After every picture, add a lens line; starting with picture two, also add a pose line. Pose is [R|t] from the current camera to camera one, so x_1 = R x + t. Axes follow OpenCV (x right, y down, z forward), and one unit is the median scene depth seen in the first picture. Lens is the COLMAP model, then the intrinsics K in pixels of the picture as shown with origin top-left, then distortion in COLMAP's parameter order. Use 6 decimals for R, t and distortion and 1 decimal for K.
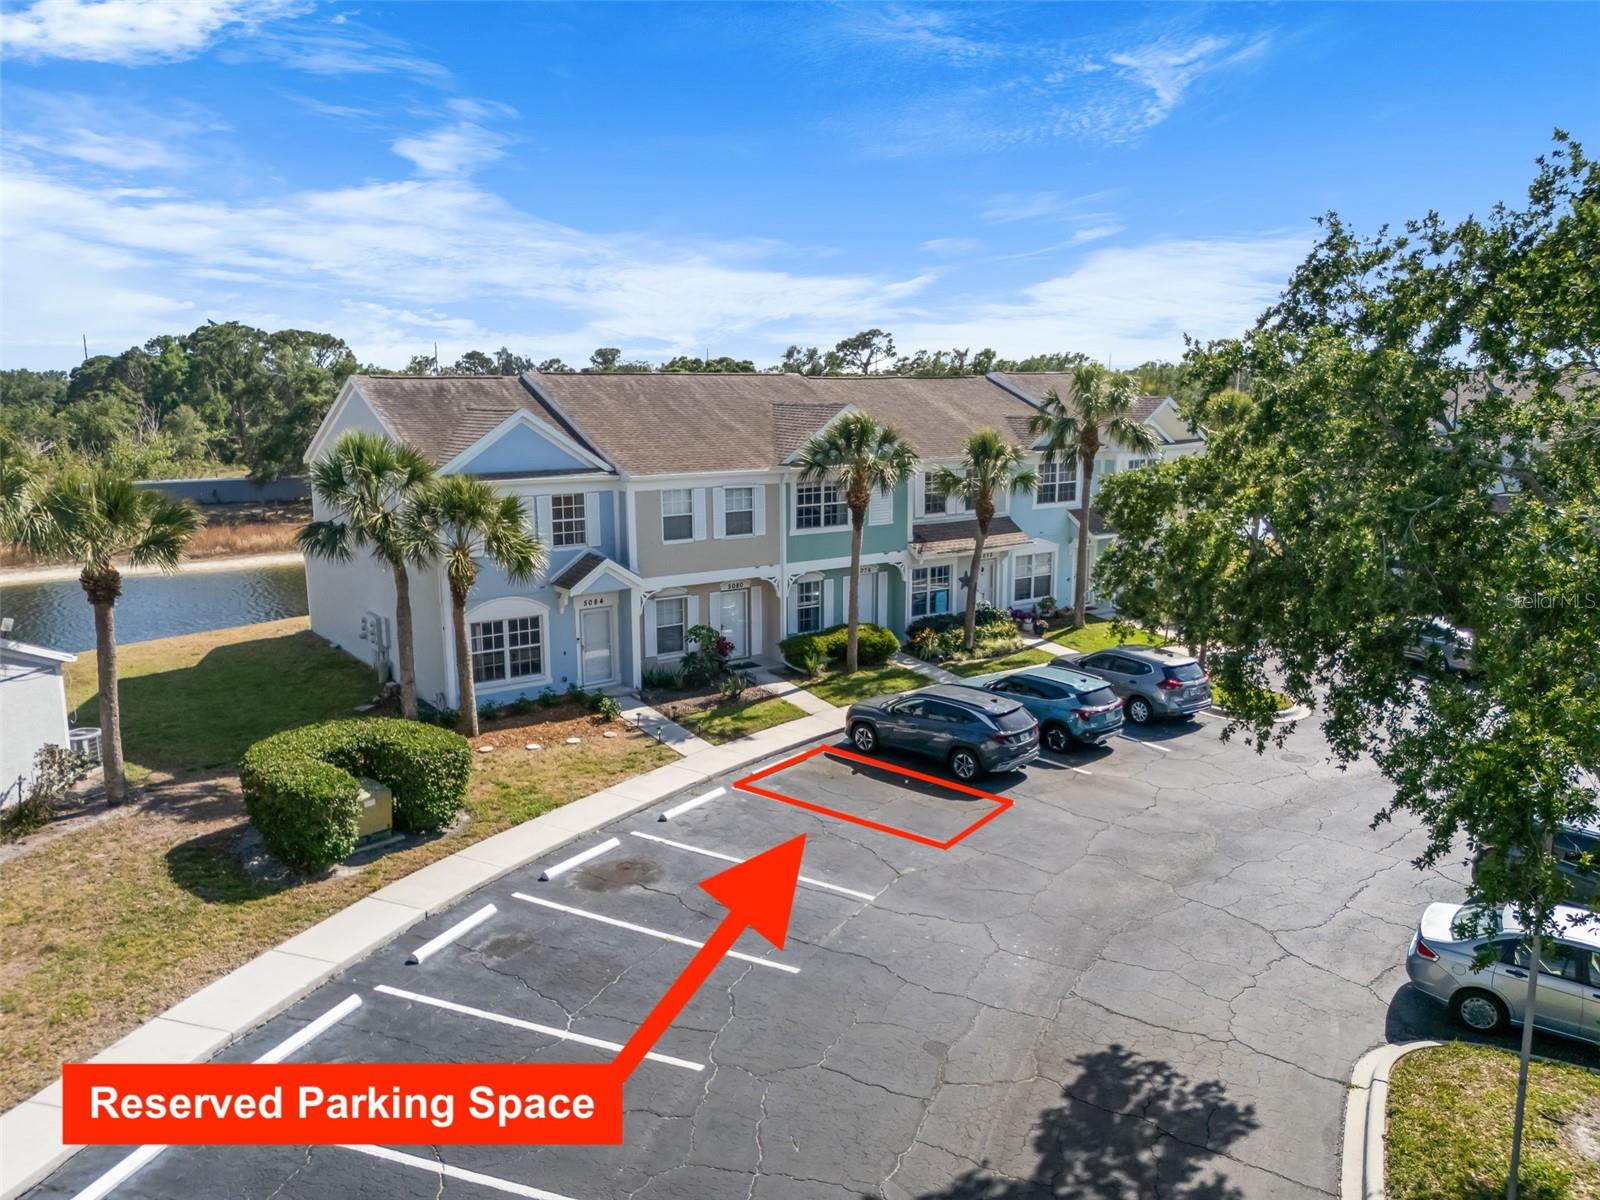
lens RADIAL K [[1155.8, 0, 798.6], [0, 1155.8, 595.7], [0, 0, 1]] dist [0.033211, -0.028368]
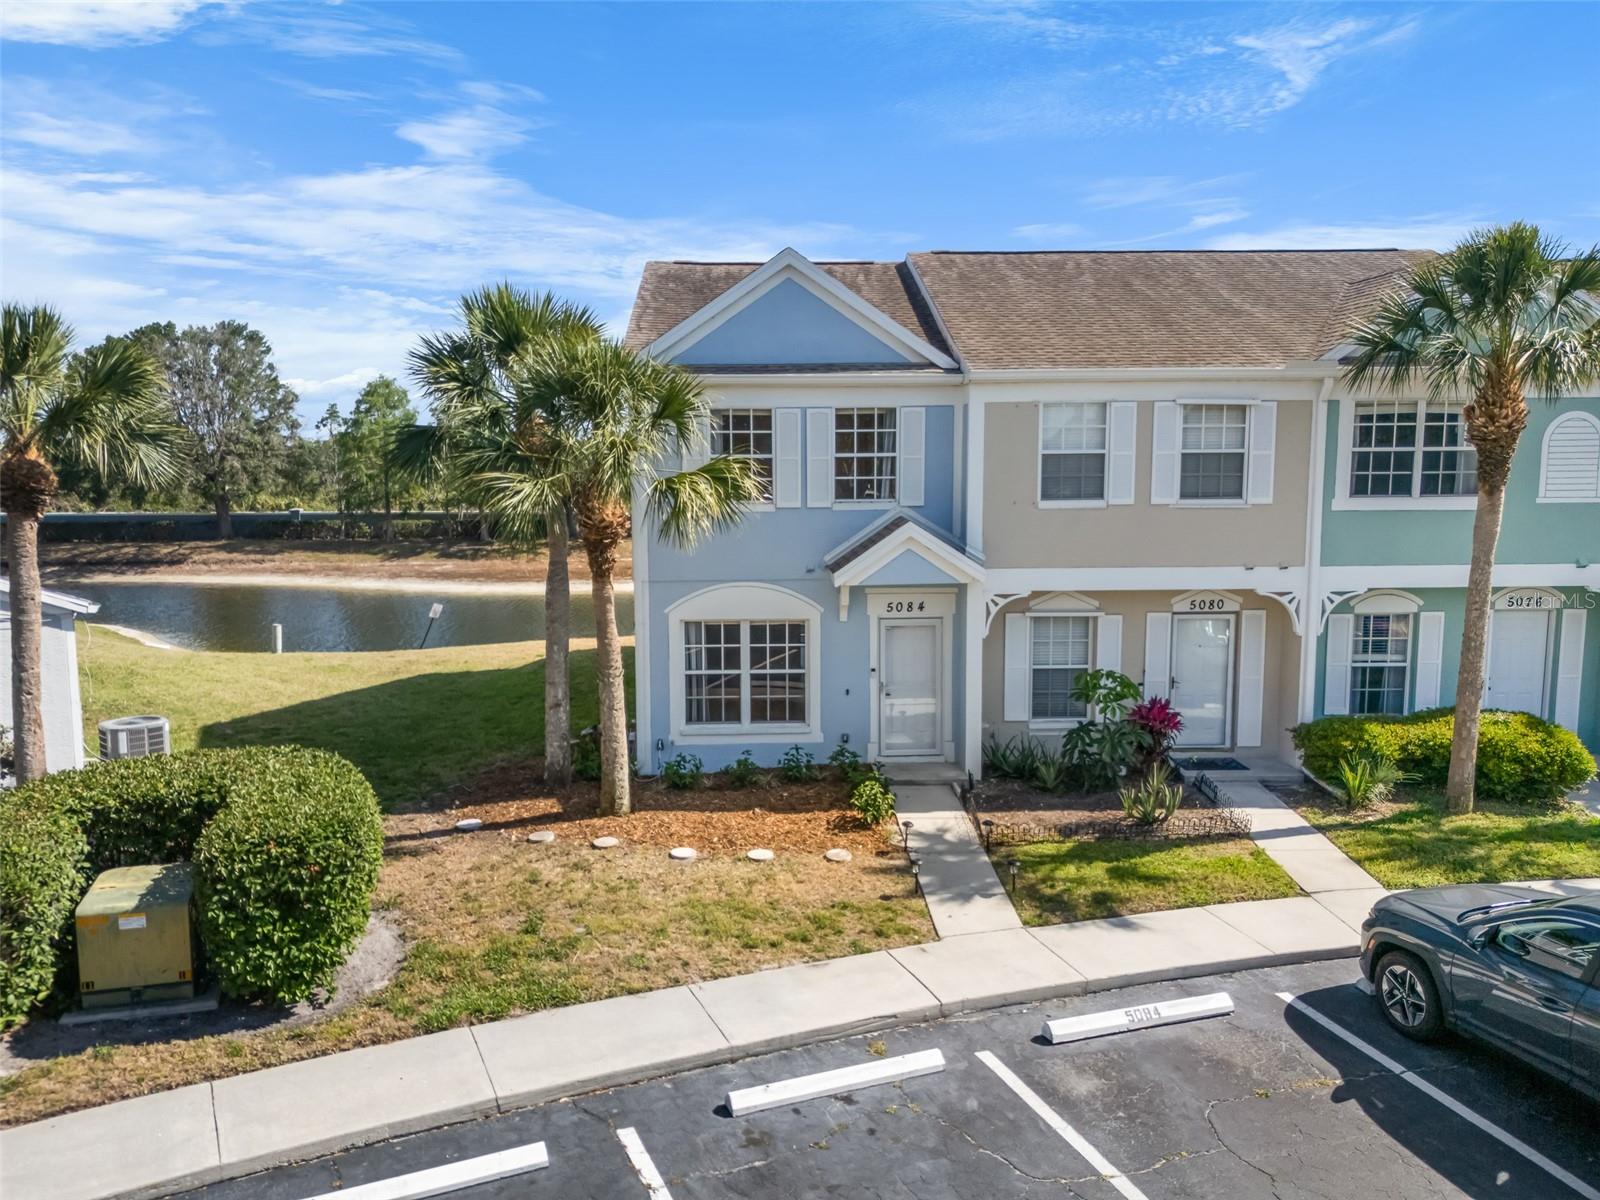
lens RADIAL K [[1155.8, 0, 792.5], [0, 1155.8, 604.9], [0, 0, 1]] dist [0.033211, -0.028368]
pose [[0.830946, 0.066534, -0.552360, 0.083594], [-0.094753, 0.995243, -0.022661, 0.022391], [0.548224, 0.071168, 0.833298, 0.513271]]
